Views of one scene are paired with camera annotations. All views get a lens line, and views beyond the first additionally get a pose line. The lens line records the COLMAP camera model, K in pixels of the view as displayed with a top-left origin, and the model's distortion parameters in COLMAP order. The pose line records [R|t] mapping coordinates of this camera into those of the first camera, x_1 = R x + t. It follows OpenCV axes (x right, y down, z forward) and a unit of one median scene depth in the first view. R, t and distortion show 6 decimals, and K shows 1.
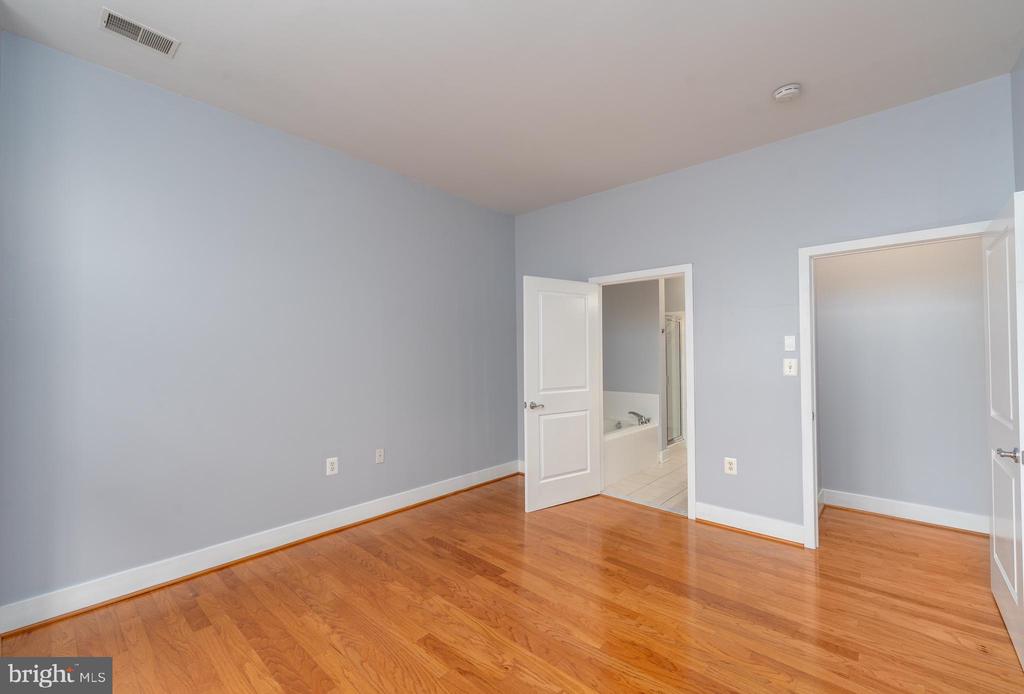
lens RADIAL K [[422.6, 0, 512.0], [0, 422.6, 347.0], [0, 0, 1]] dist [-0.000412, -0.000062]
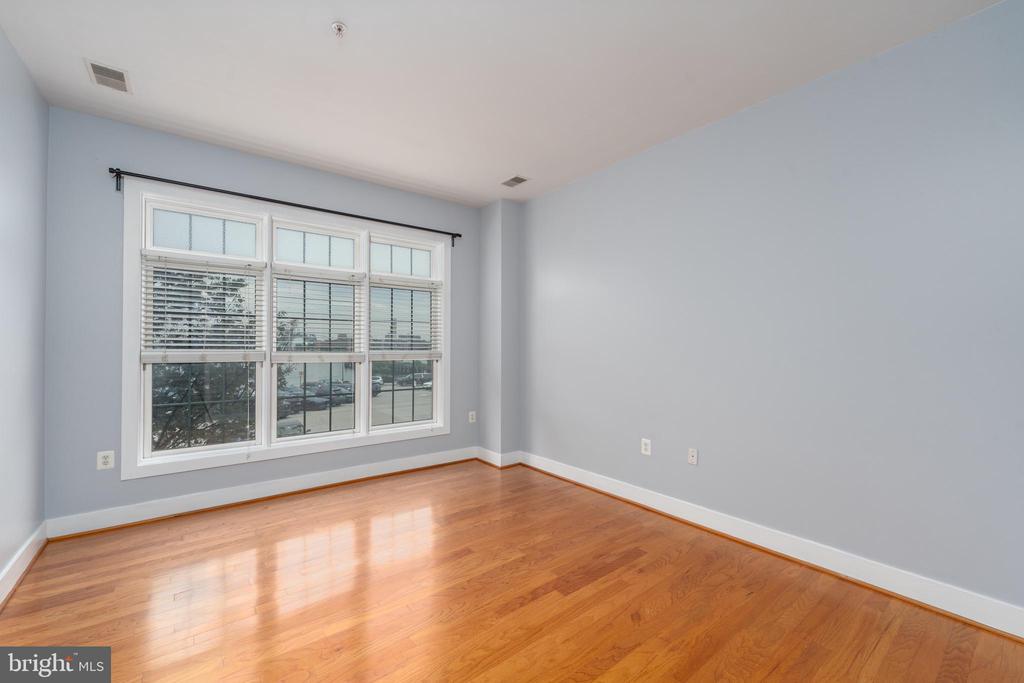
lens RADIAL K [[420.3, 0, 516.2], [0, 420.3, 343.5], [0, 0, 1]] dist [-0.000435, -0.000021]
pose [[-0.169577, -0.003023, -0.985512, 0.747701], [0.018161, 0.999816, -0.006192, 0.021781], [0.985350, -0.018948, -0.169491, 0.938523]]
